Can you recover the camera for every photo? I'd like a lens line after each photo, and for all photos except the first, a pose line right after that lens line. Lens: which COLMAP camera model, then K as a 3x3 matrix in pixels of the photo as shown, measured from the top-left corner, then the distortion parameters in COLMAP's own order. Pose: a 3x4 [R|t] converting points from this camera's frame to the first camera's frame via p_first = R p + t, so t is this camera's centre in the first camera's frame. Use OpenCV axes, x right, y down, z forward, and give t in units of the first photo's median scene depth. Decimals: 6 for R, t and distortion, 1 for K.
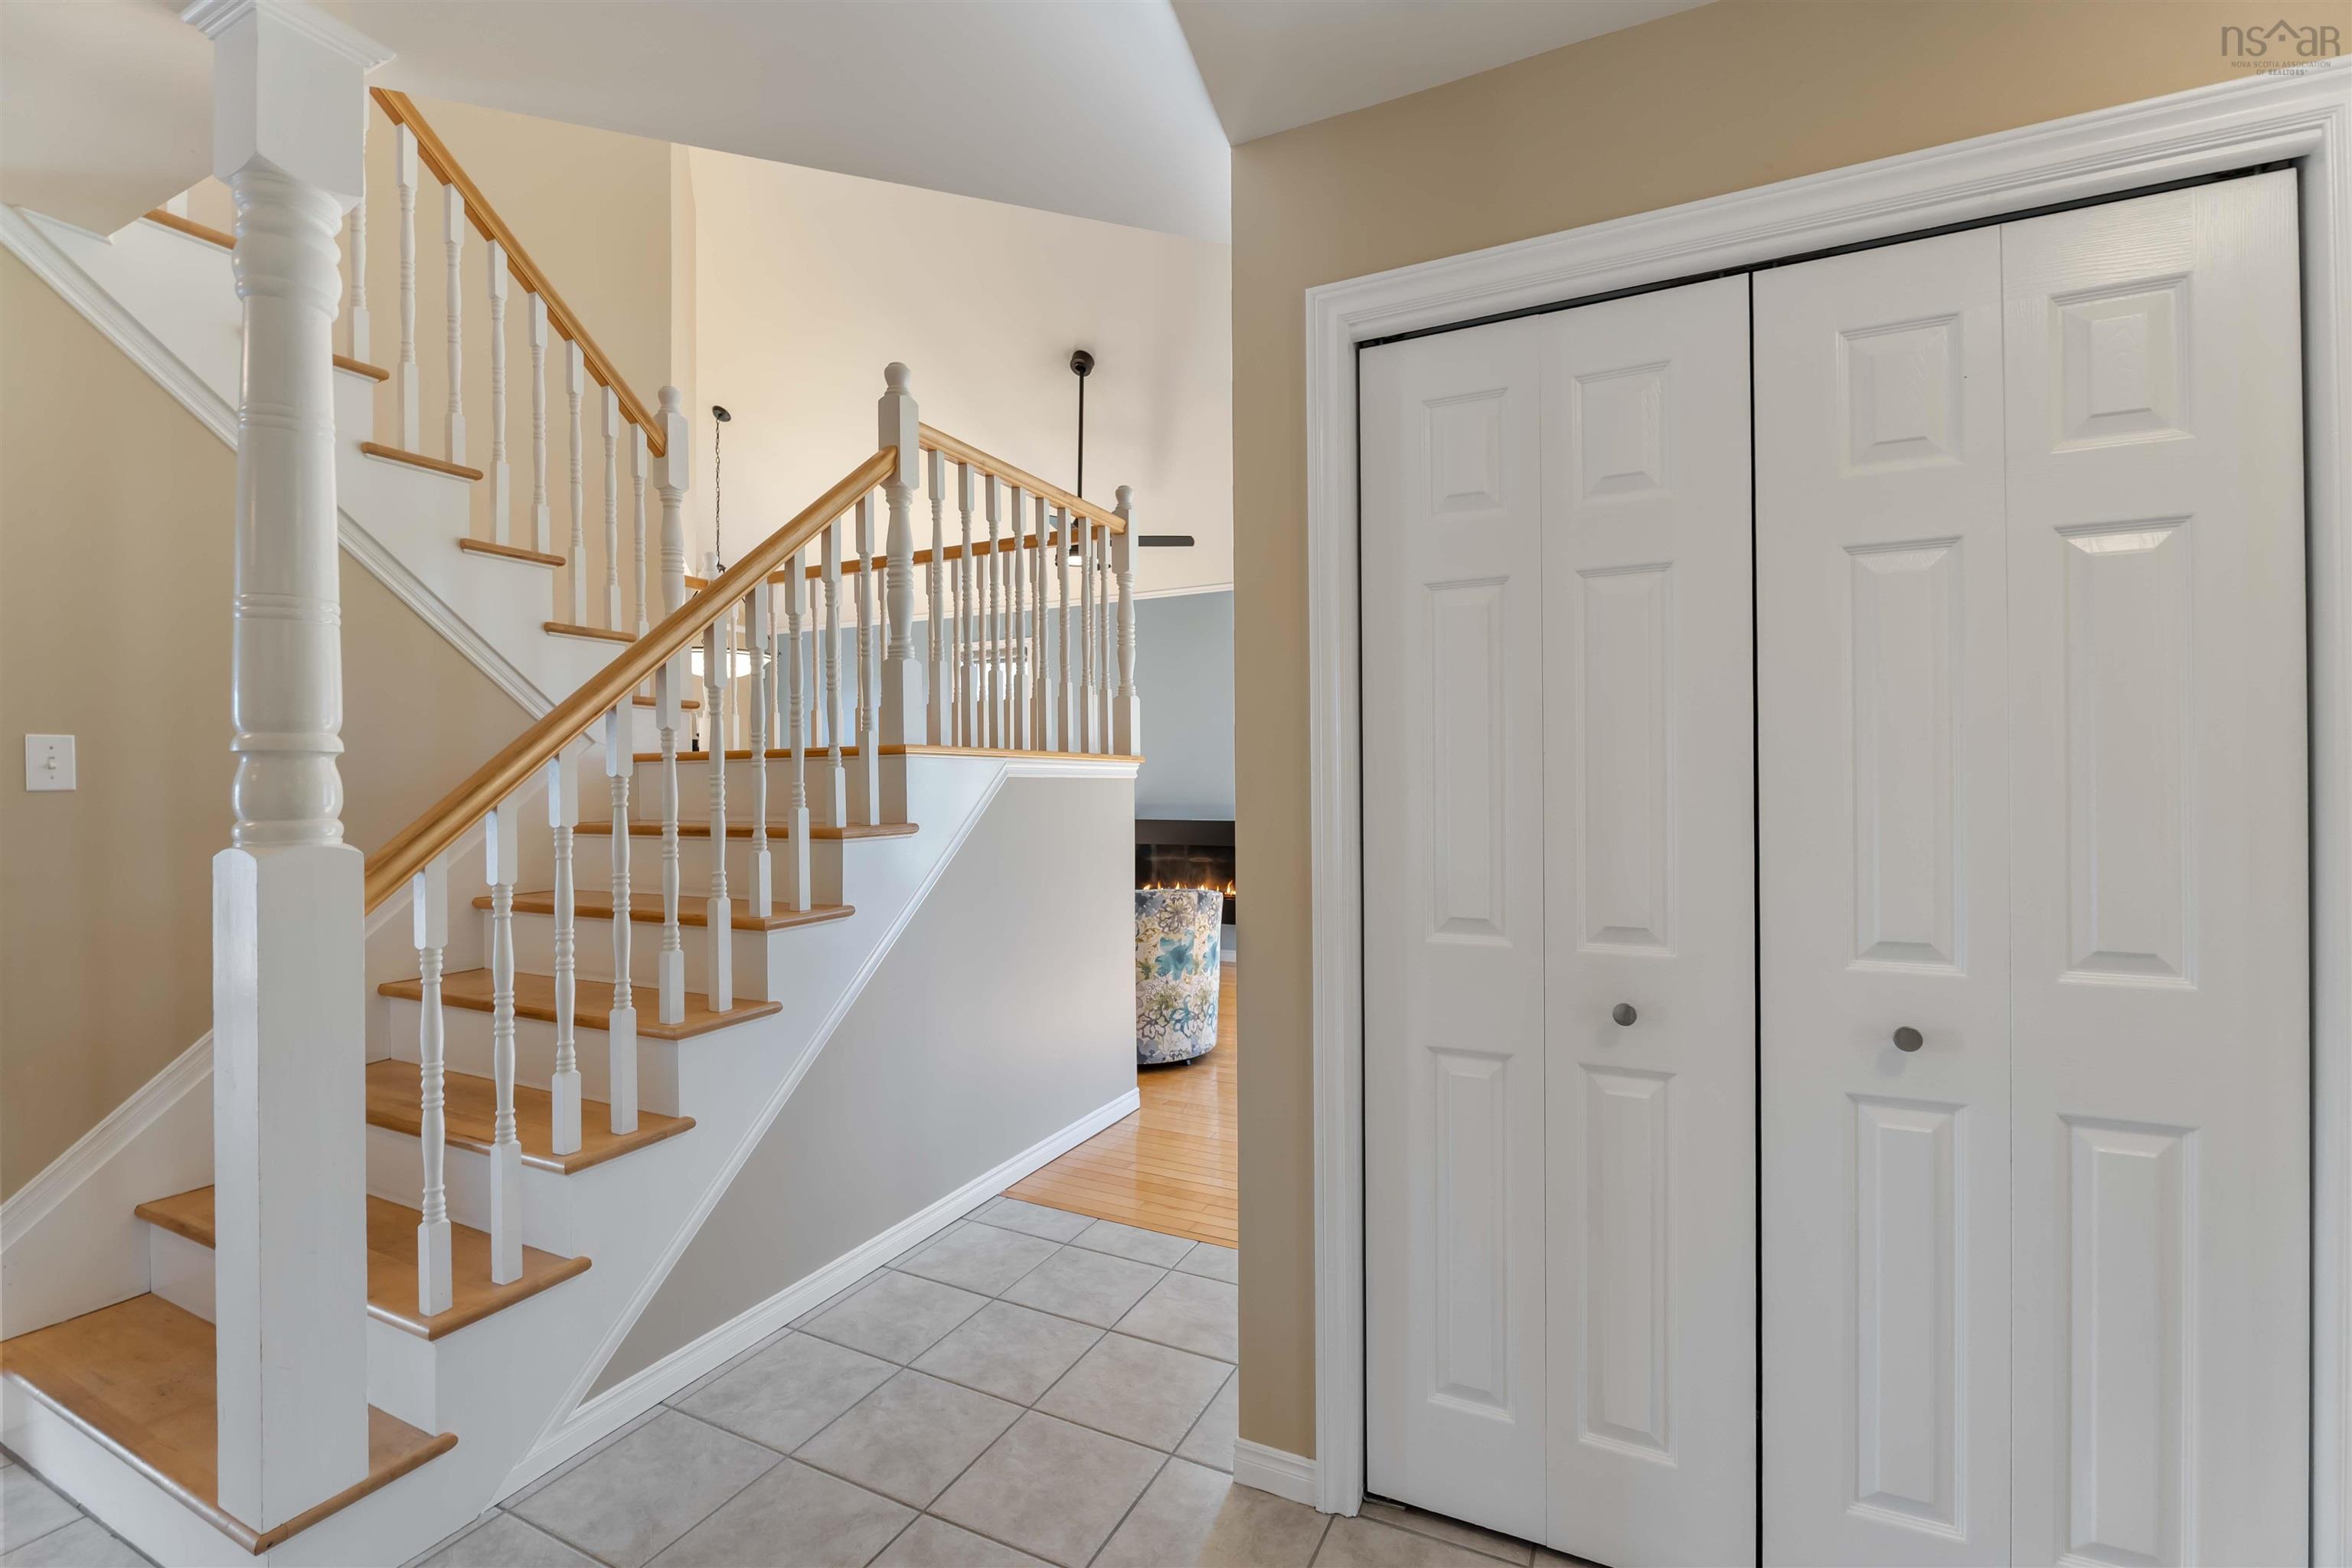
lens RADIAL K [[975.0, 0, 1178.4], [0, 975.0, 782.1], [0, 0, 1]] dist [-0.006230, -0.001456]
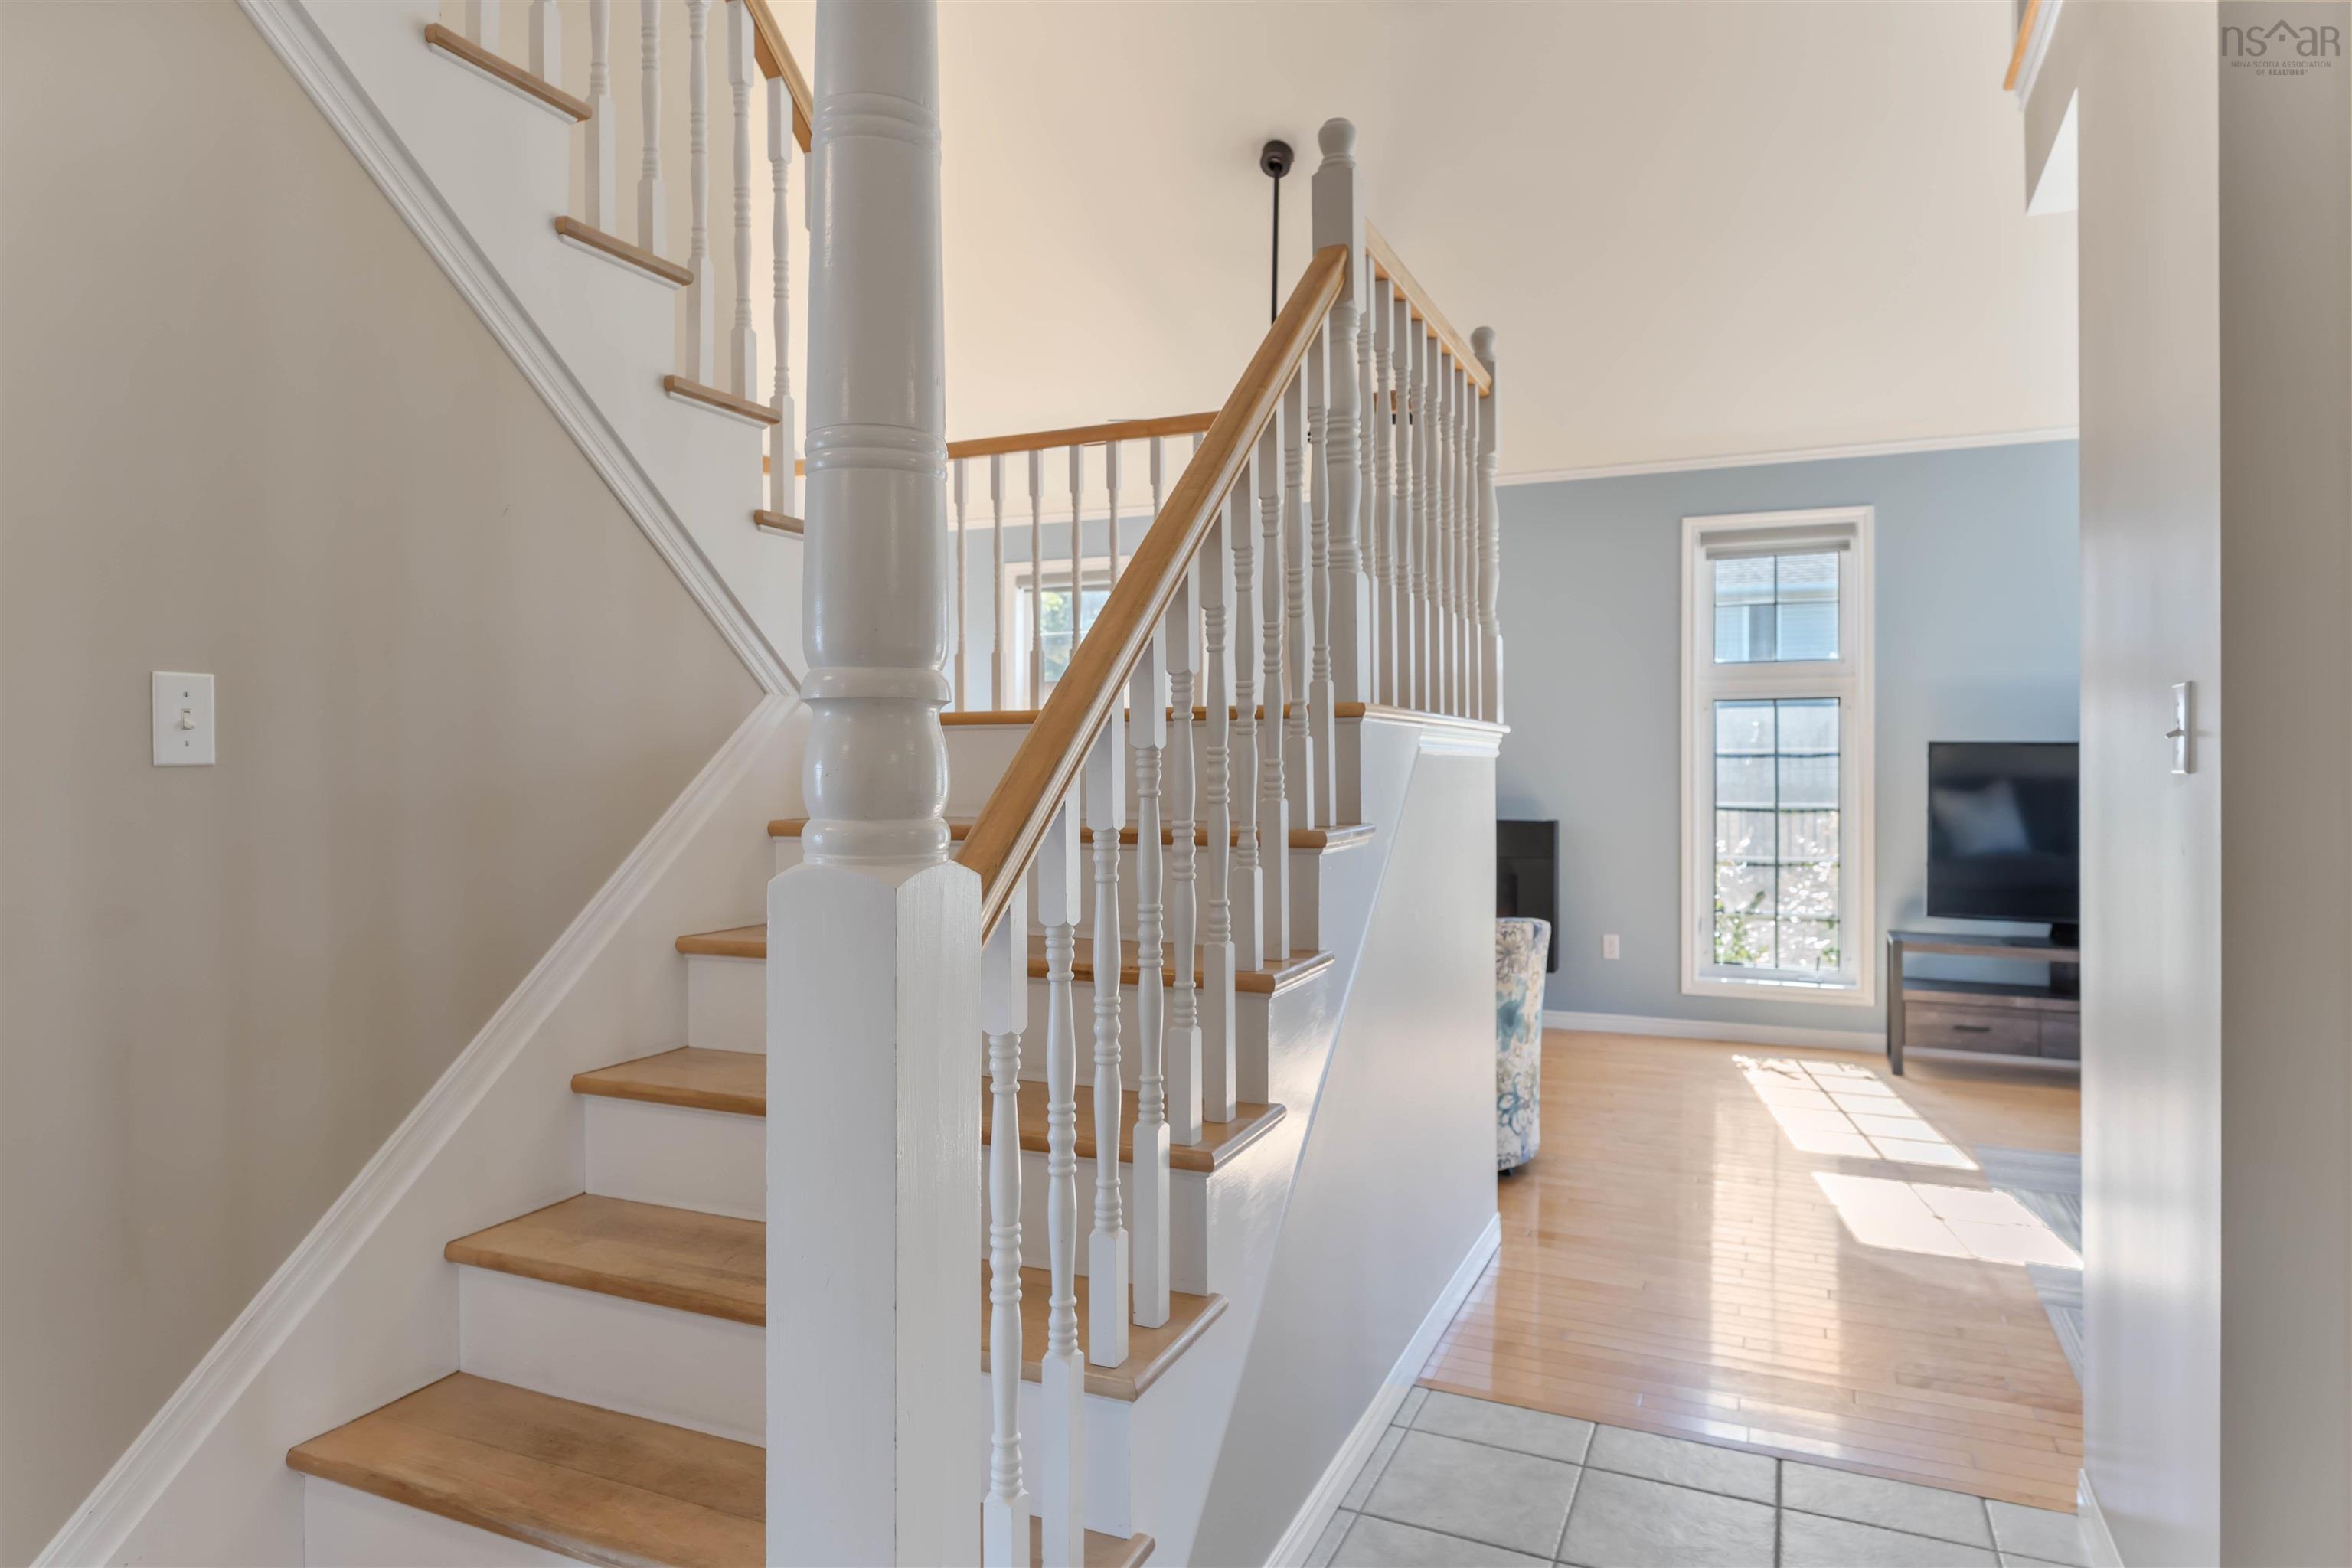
lens RADIAL K [[1335.8, 0, 1183.8], [0, 1335.8, 760.0], [0, 0, 1]] dist [0.000802, 0.000602]
pose [[0.999553, 0.006933, 0.029075, -0.392933], [-0.006880, 0.999974, -0.001940, 0.002269], [-0.029087, 0.001739, 0.999575, 0.101751]]
